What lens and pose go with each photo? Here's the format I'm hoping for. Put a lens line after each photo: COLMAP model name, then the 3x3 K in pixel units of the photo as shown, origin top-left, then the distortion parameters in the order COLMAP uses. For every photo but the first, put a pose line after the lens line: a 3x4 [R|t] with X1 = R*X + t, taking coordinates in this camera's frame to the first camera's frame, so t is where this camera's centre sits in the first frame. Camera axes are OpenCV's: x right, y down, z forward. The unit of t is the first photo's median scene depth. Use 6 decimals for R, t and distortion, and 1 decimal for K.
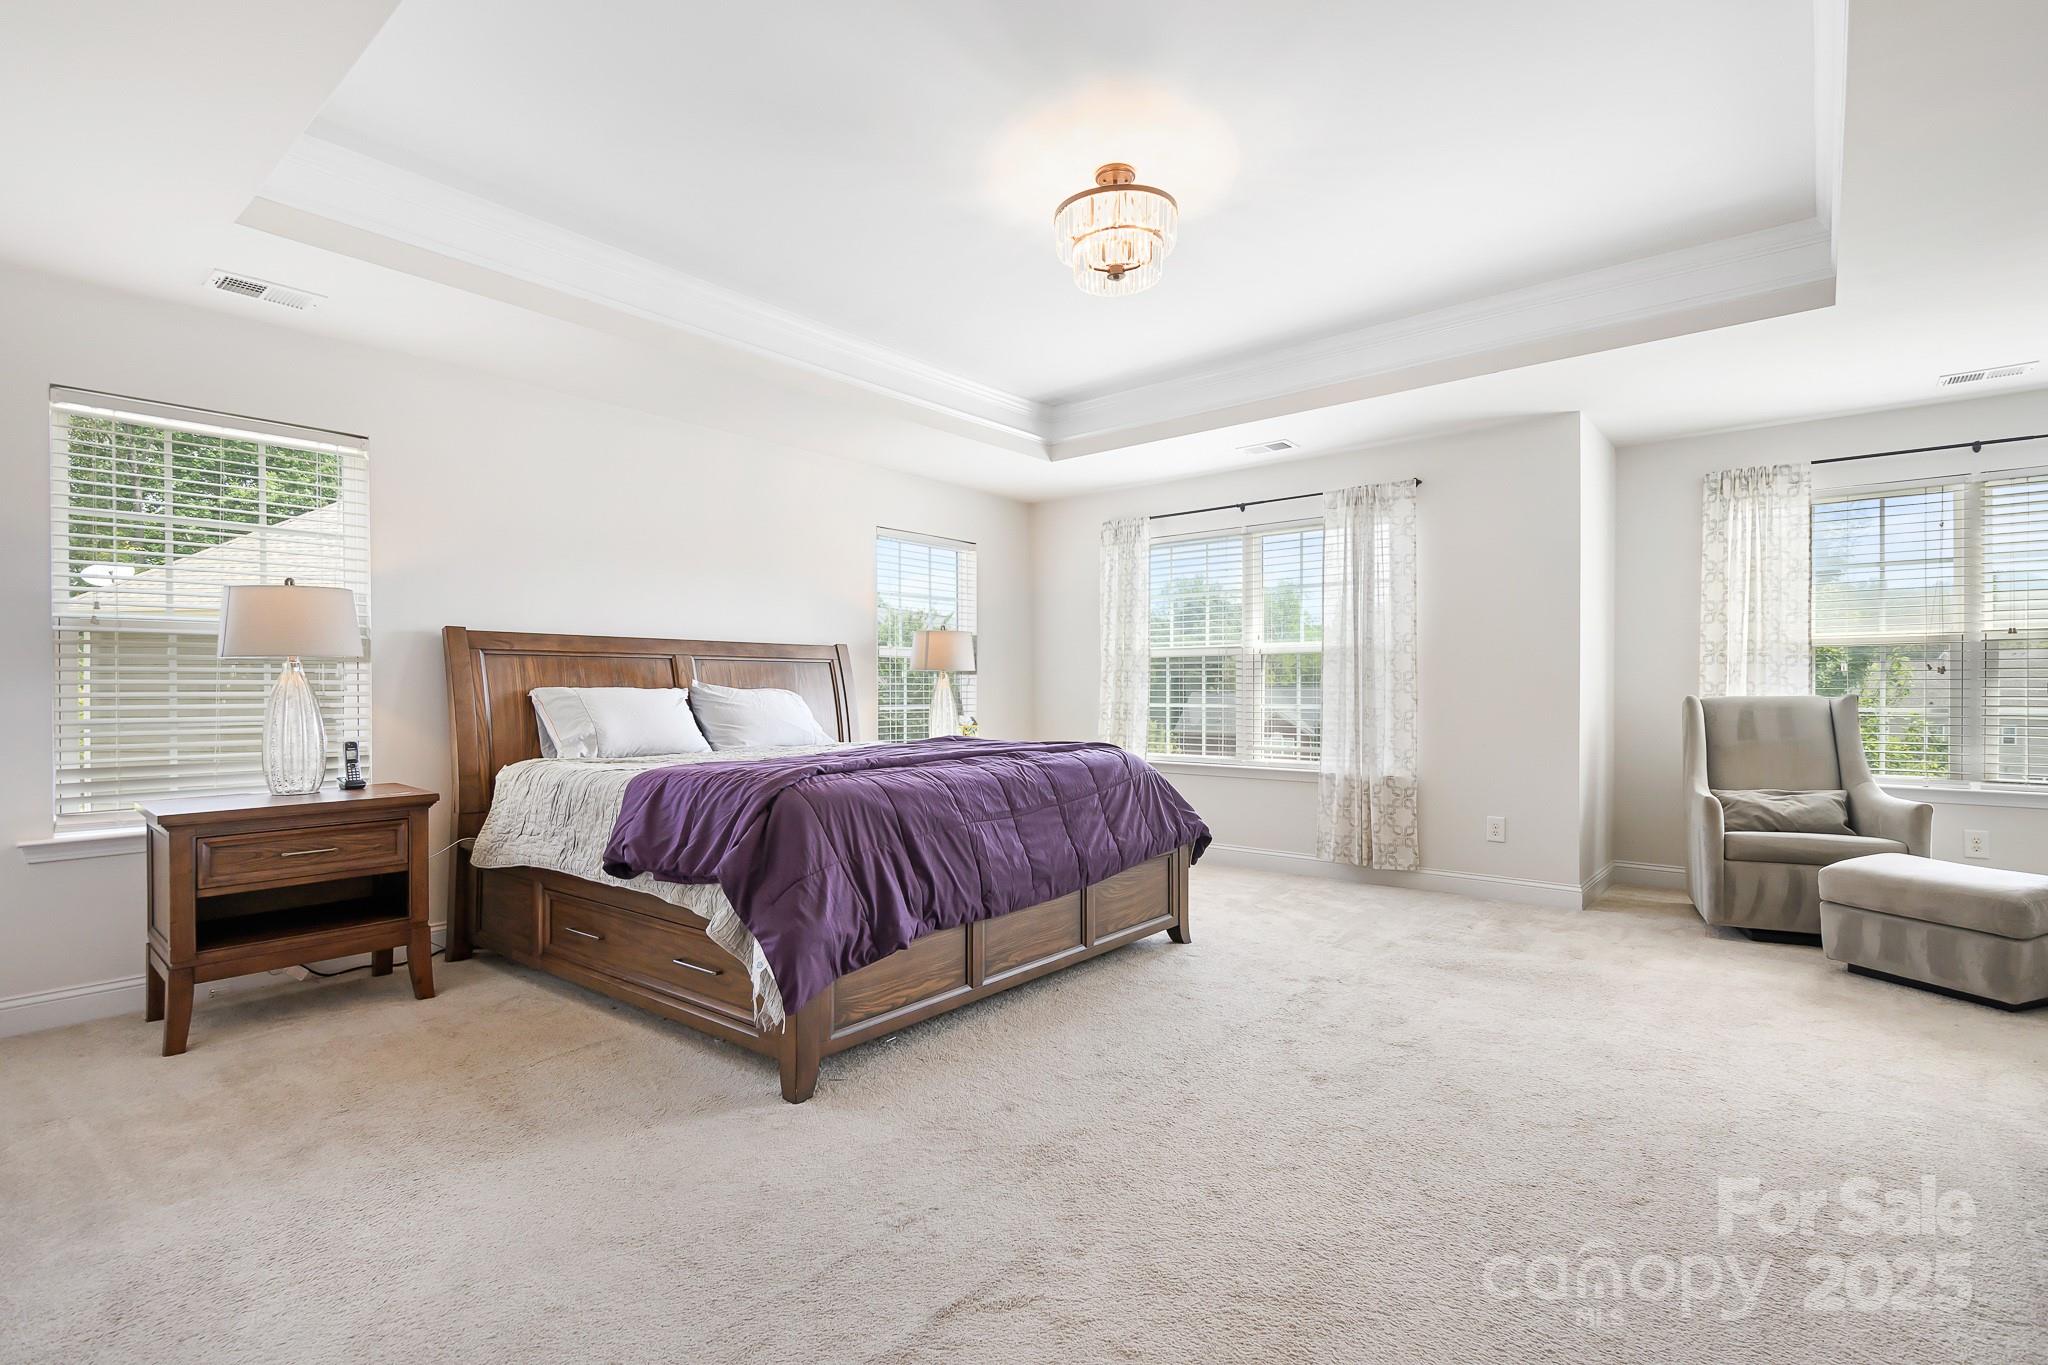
lens RADIAL K [[969.1, 0, 1024.0], [0, 969.1, 682.5], [0, 0, 1]] dist [0.030658, -0.021197]
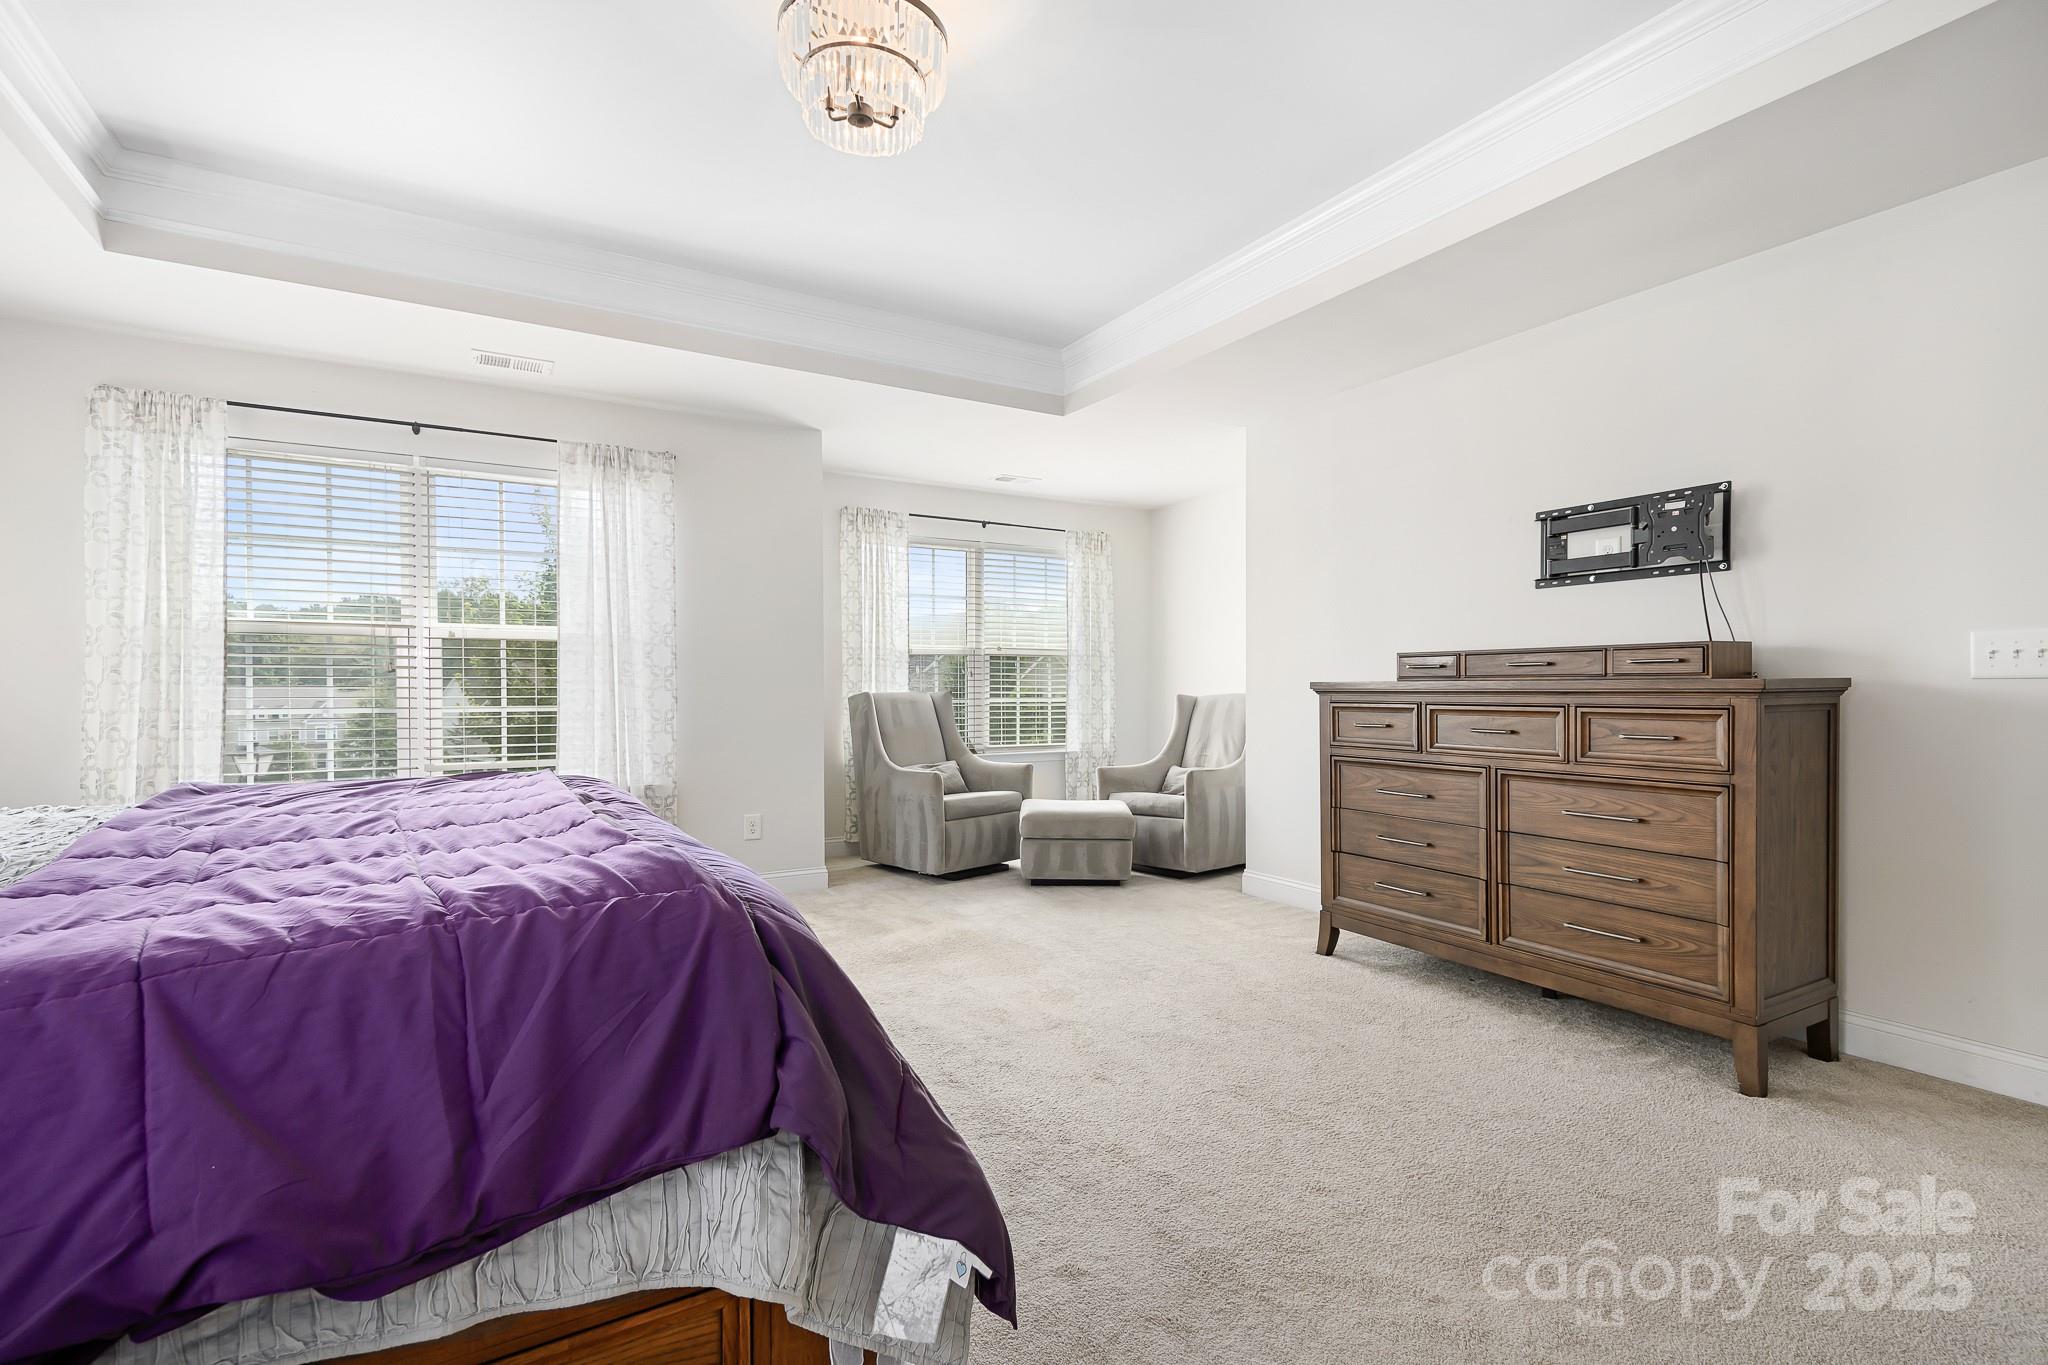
lens RADIAL K [[969.1, 0, 1024.0], [0, 969.1, 682.5], [0, 0, 1]] dist [0.030658, -0.021197]
pose [[0.308802, 0.004690, 0.951115, -0.399068], [-0.004982, 0.999982, -0.003313, 0.005220], [-0.951113, -0.003715, 0.308820, 0.463307]]
